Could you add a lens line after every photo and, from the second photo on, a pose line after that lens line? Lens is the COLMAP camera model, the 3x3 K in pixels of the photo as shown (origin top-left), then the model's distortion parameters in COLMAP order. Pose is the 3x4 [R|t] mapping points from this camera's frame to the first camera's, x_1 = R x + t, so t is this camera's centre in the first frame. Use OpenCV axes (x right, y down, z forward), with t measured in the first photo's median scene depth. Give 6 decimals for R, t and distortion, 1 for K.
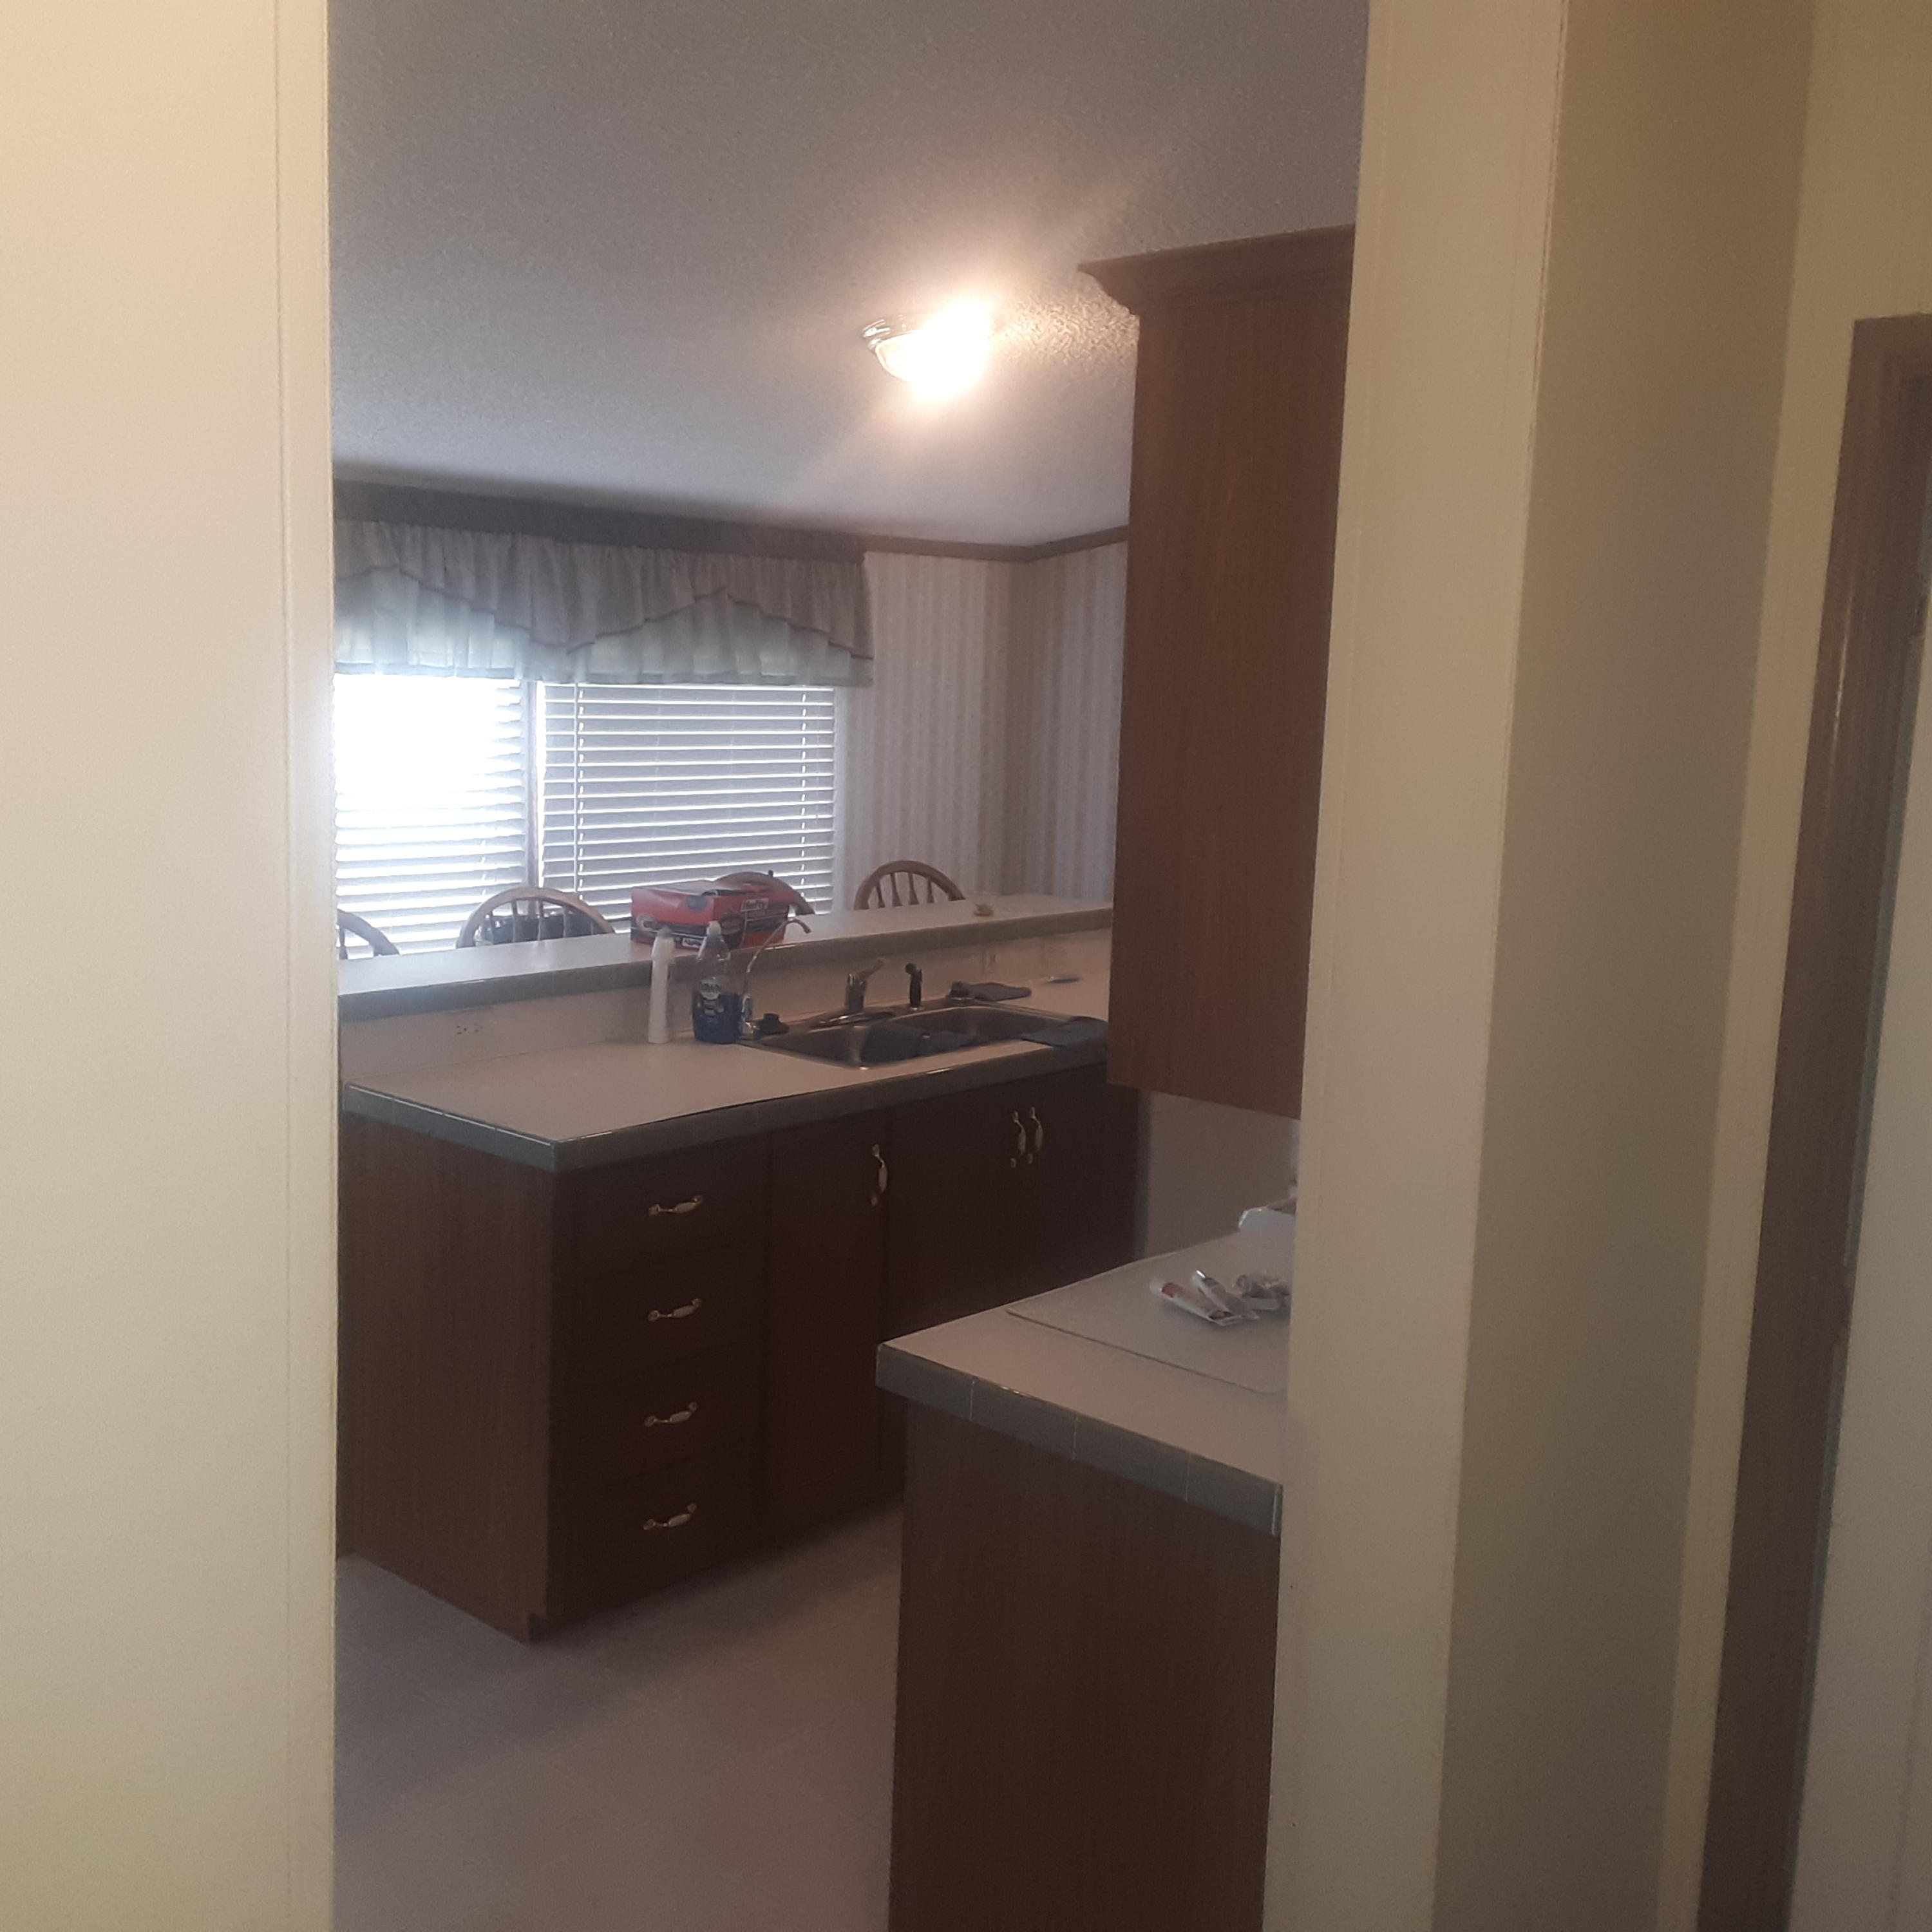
lens RADIAL K [[2039.1, 0, 962.4], [0, 2039.1, 966.3], [0, 0, 1]] dist [0.131171, -0.228171]
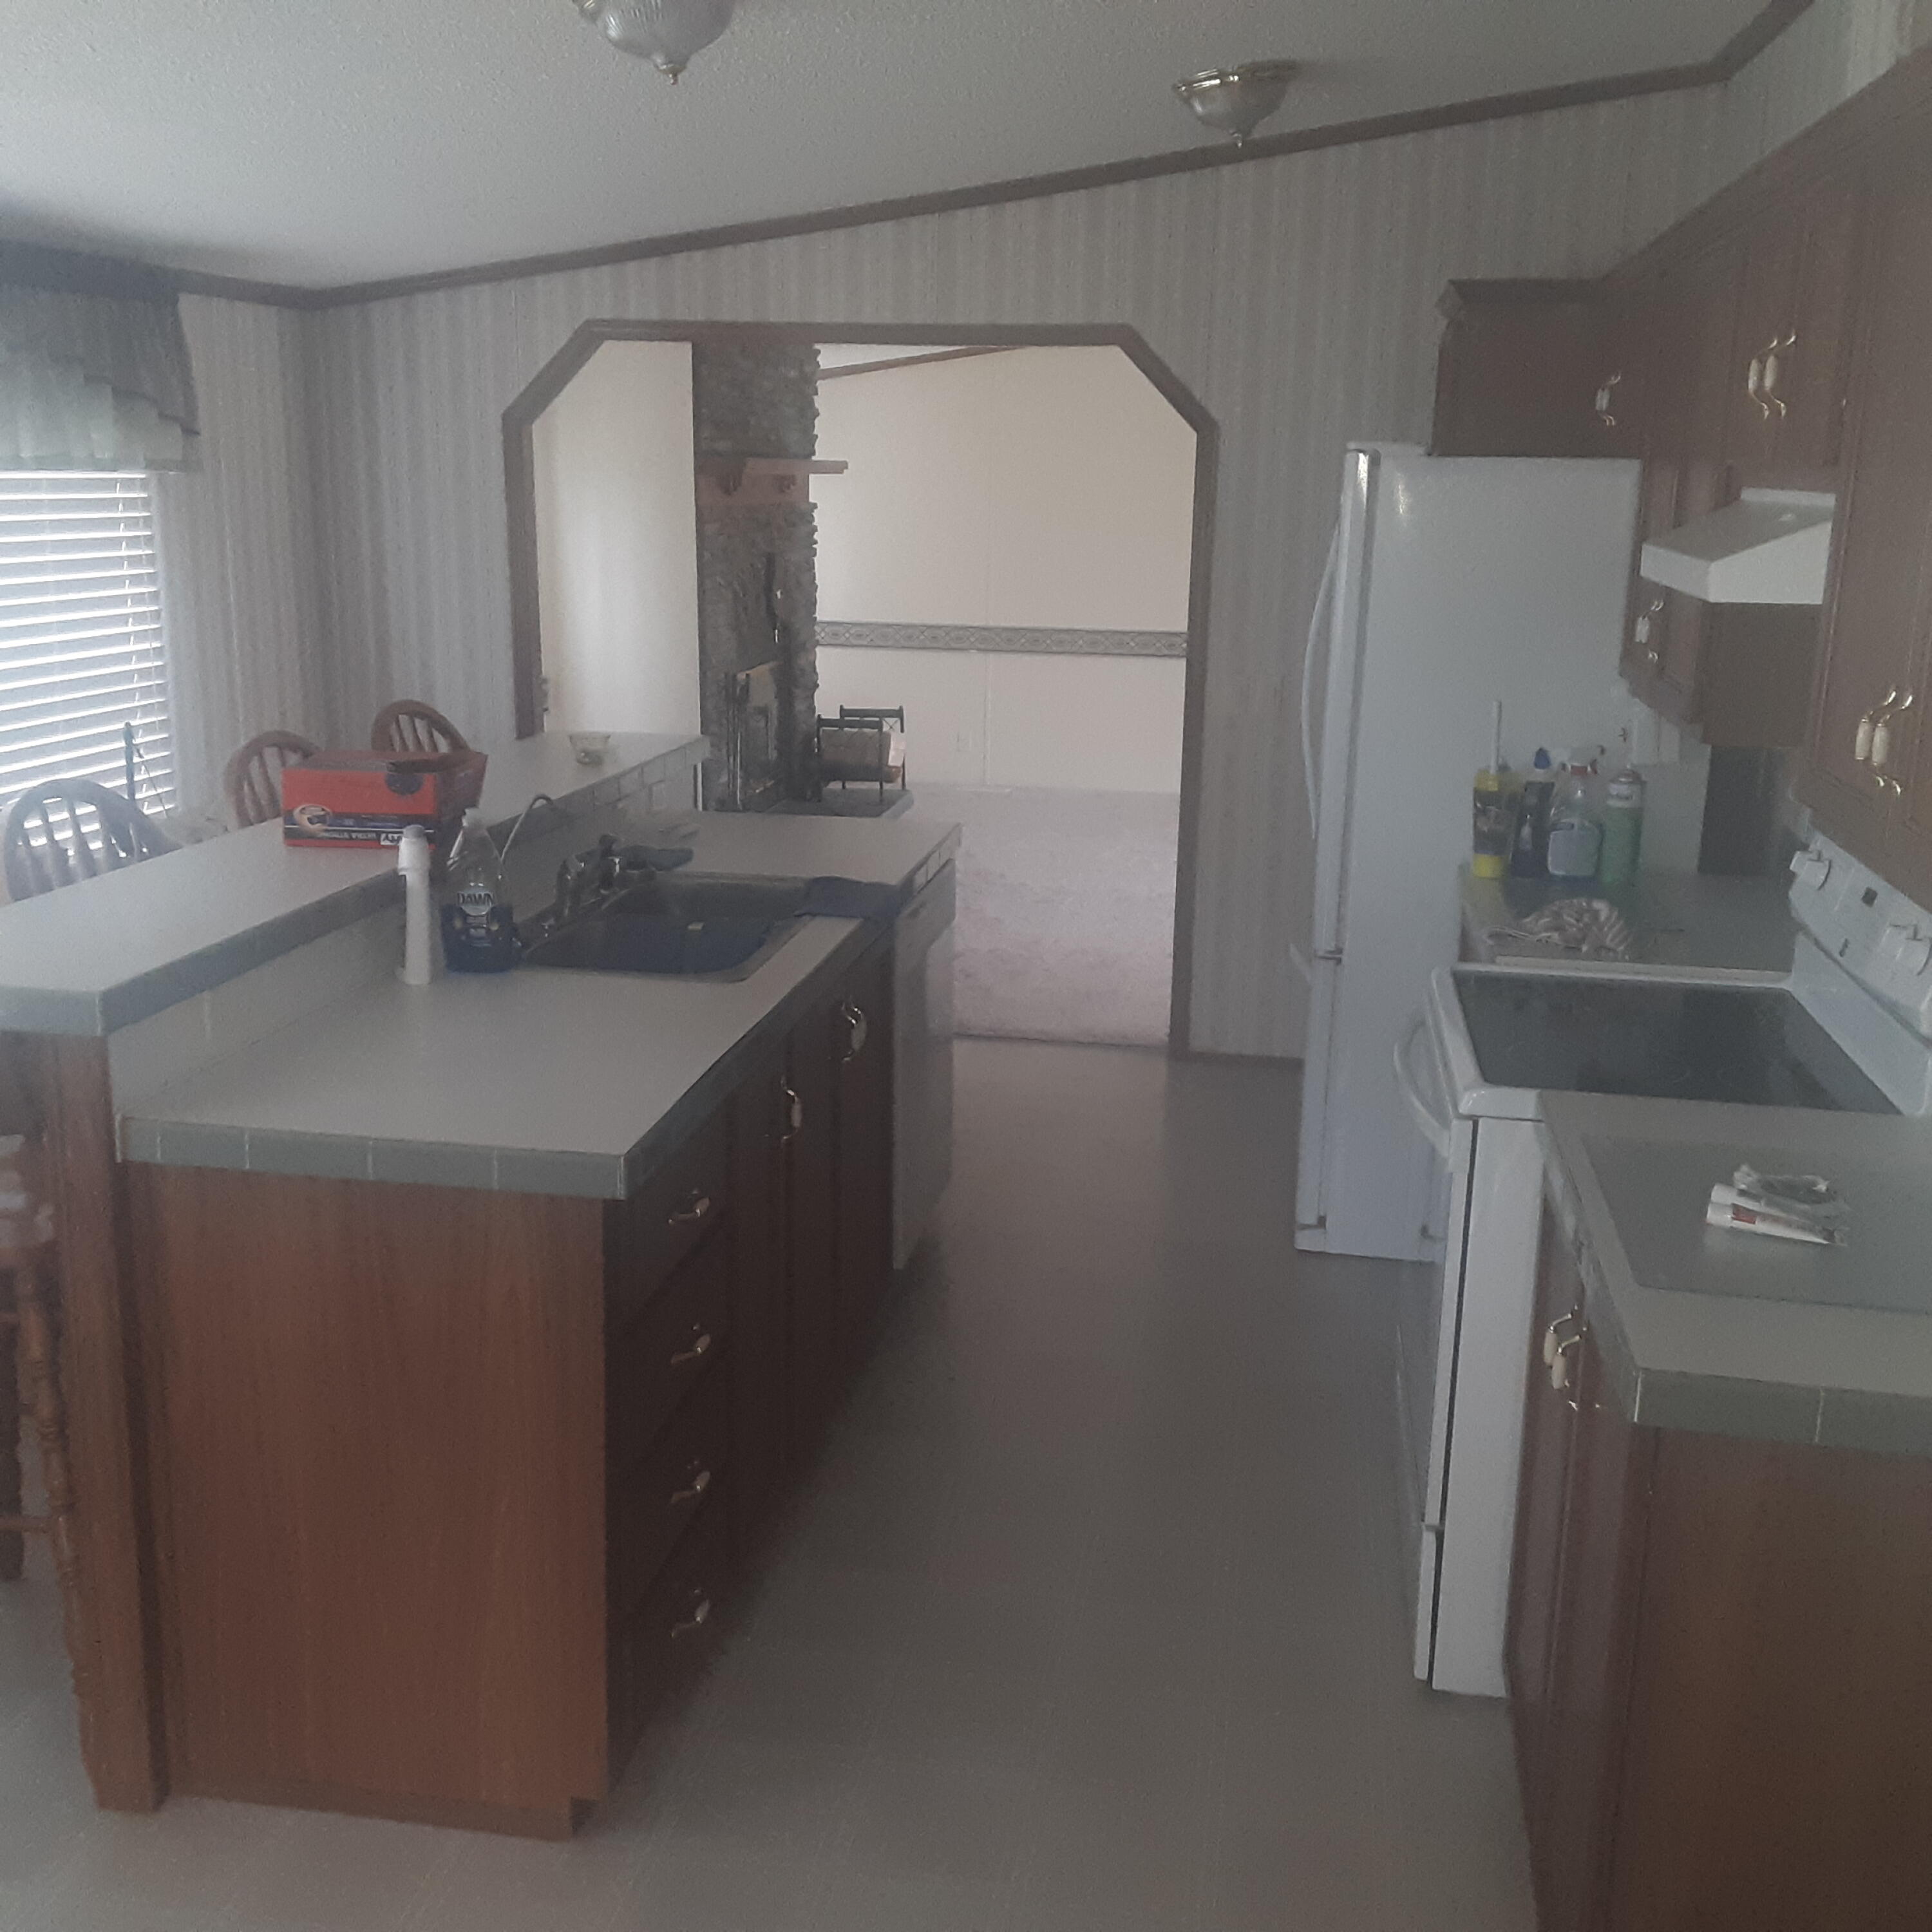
lens RADIAL K [[2039.1, 0, 962.4], [0, 2039.1, 966.3], [0, 0, 1]] dist [0.131171, -0.228171]
pose [[0.849275, -0.136351, 0.510040, -0.232125], [0.082600, 0.988494, 0.126718, -0.029213], [-0.521449, -0.065489, 0.850765, 0.185064]]
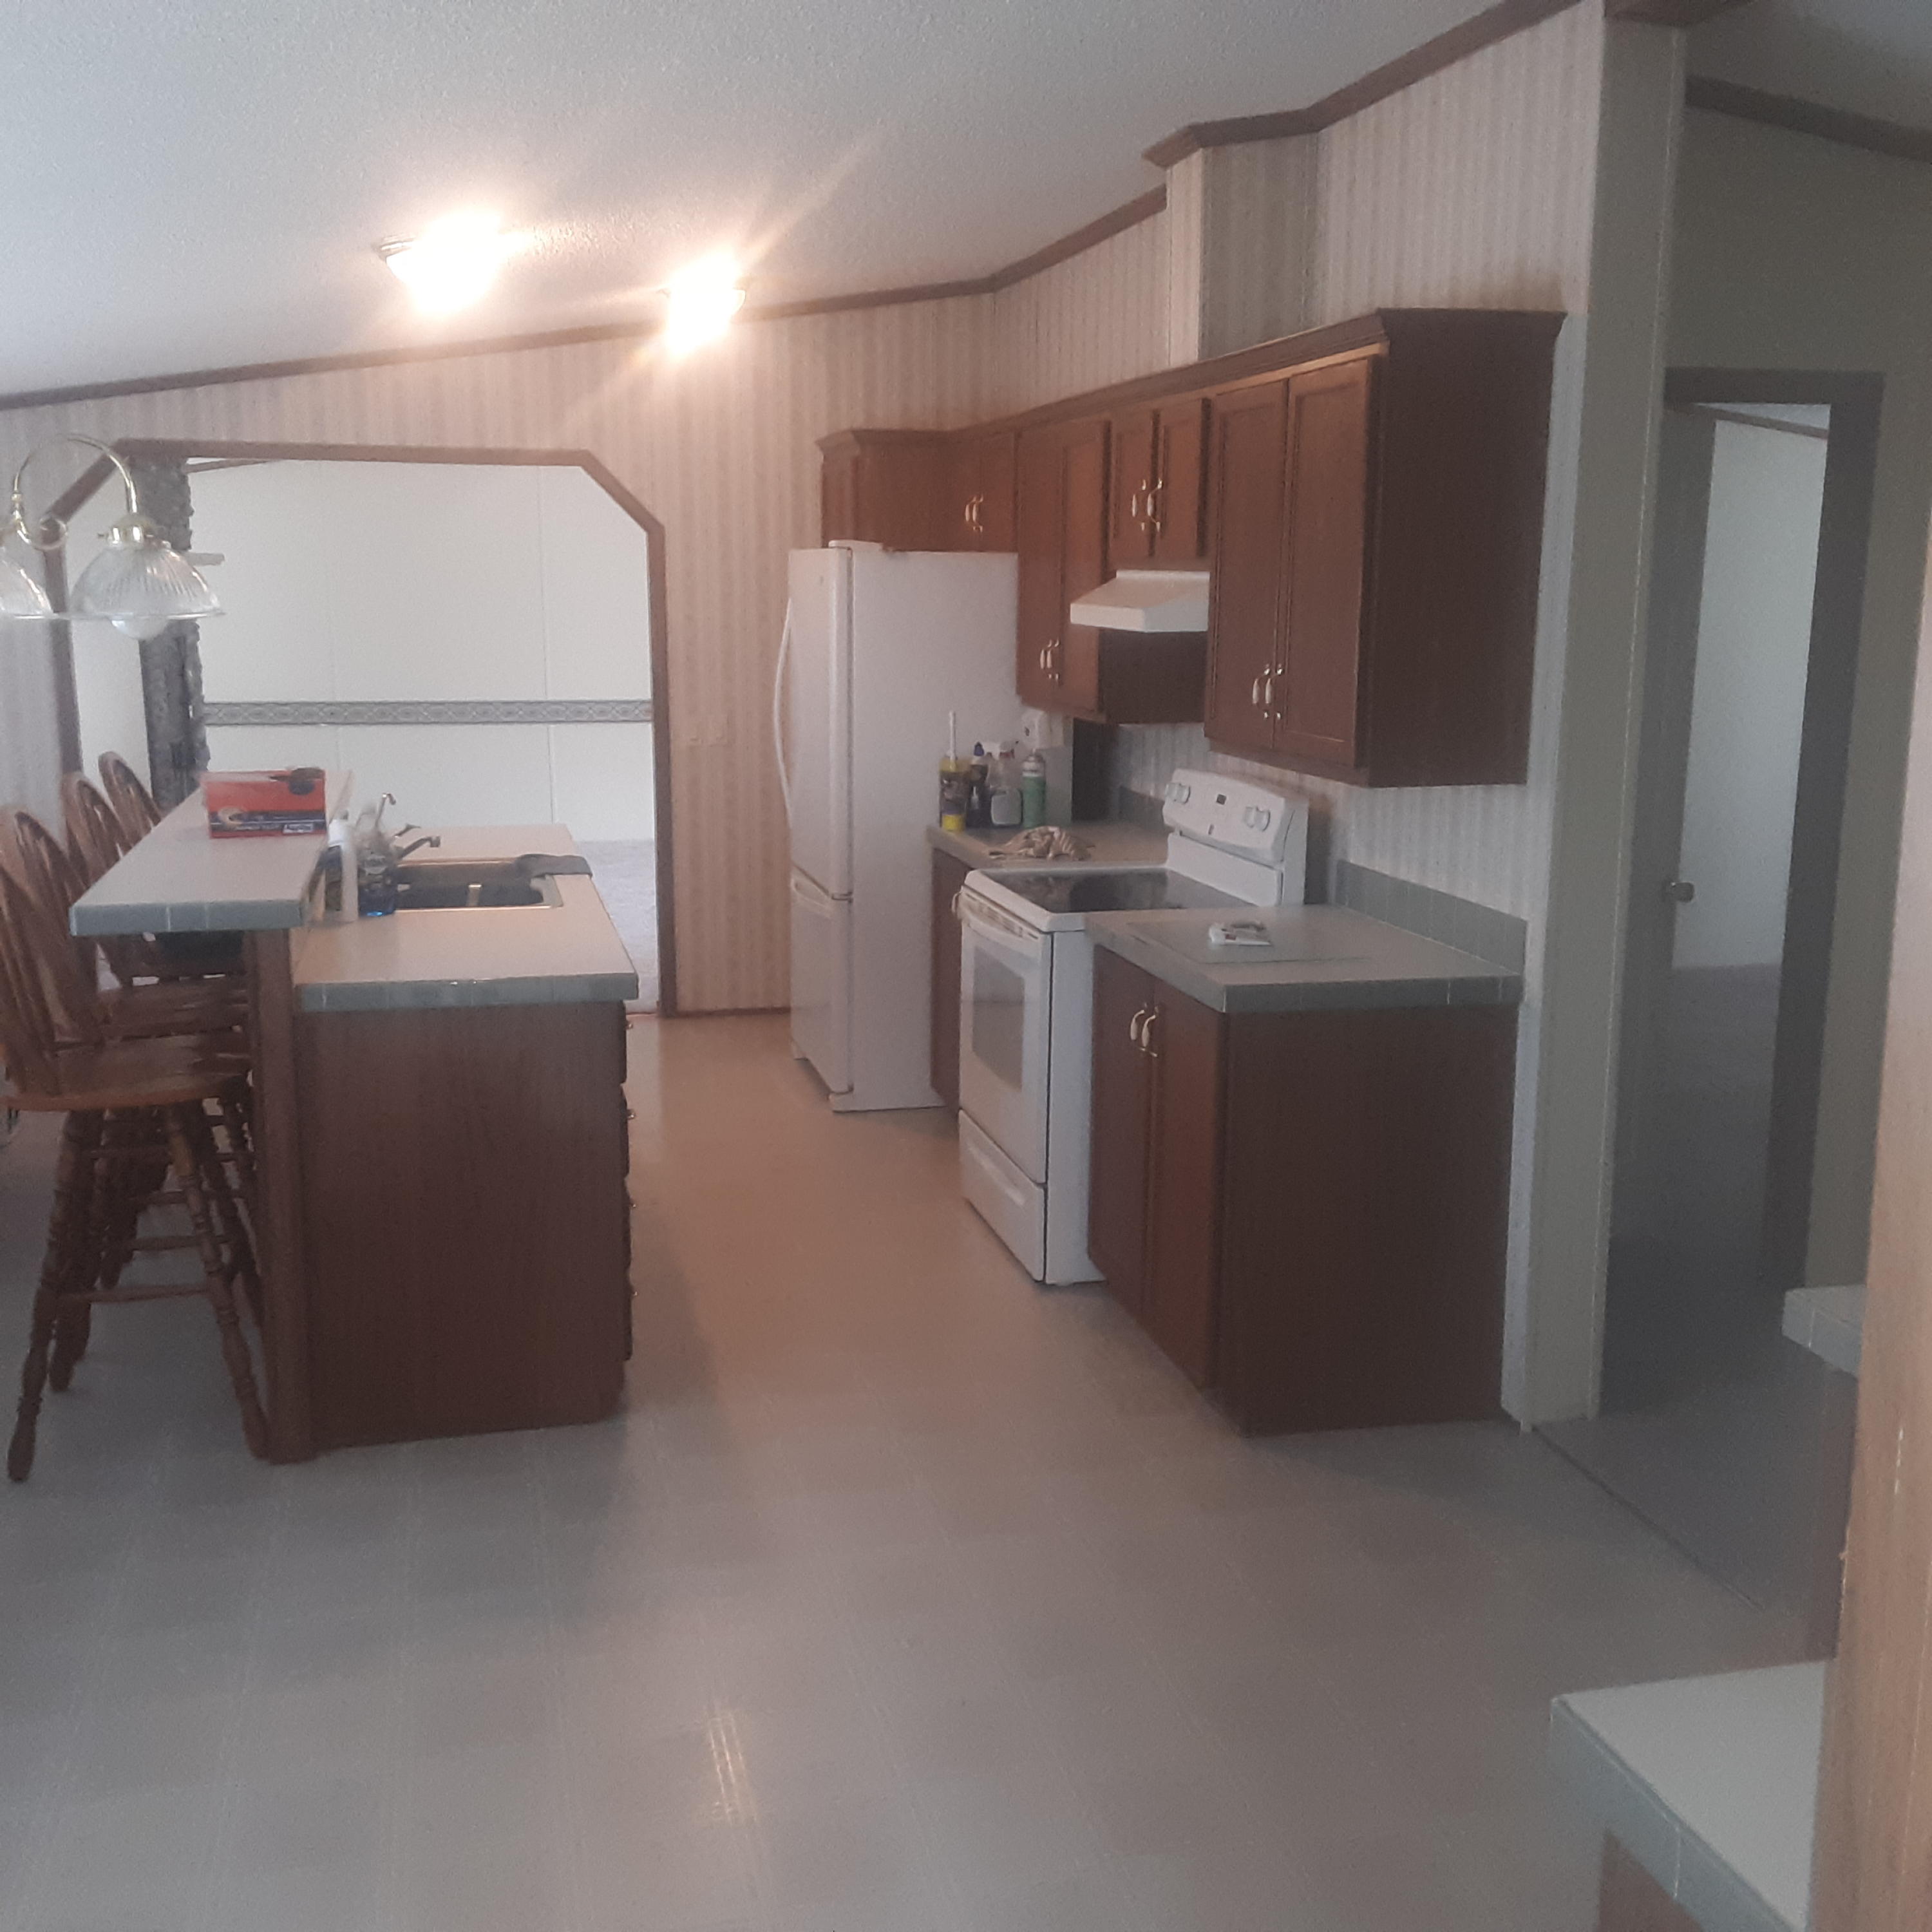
lens RADIAL K [[2039.1, 0, 962.4], [0, 2039.1, 966.3], [0, 0, 1]] dist [0.131171, -0.228171]
pose [[0.568821, -0.182805, 0.801889, -0.531414], [0.132837, 0.982605, 0.129775, -0.022394], [-0.811663, 0.032702, 0.583209, 0.091742]]
